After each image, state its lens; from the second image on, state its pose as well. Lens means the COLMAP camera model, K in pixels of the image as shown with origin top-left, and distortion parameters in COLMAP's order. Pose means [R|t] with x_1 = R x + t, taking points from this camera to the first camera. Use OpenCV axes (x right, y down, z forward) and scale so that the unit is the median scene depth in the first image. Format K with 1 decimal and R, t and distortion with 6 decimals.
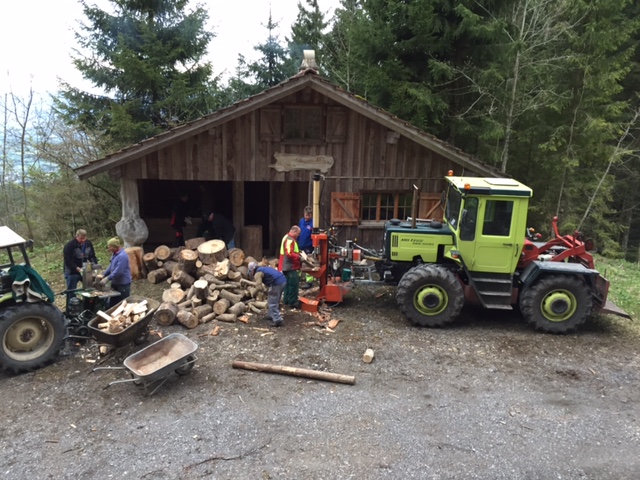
lens RADIAL K [[544.0, 0, 324.2], [0, 544.0, 239.0], [0, 0, 1]] dist [0.074406, -0.088781]
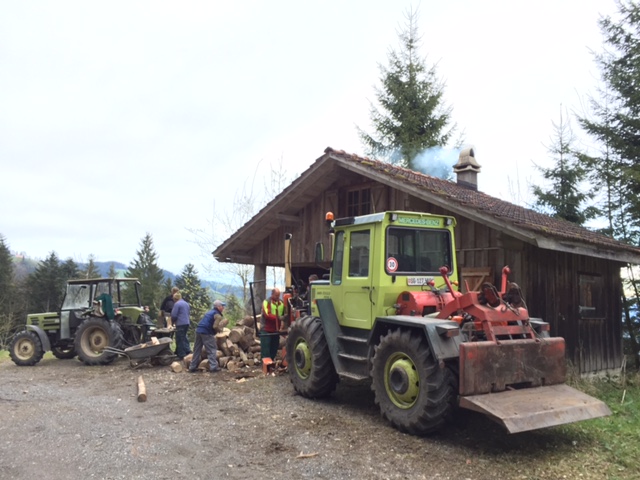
lens RADIAL K [[544.0, 0, 320.8], [0, 544.0, 236.9], [0, 0, 1]] dist [0.074406, -0.088781]
pose [[0.547131, -0.109683, -0.829829, 0.869488], [-0.203878, 0.944059, -0.259204, 0.140251], [0.811838, 0.311003, 0.494162, 0.538701]]
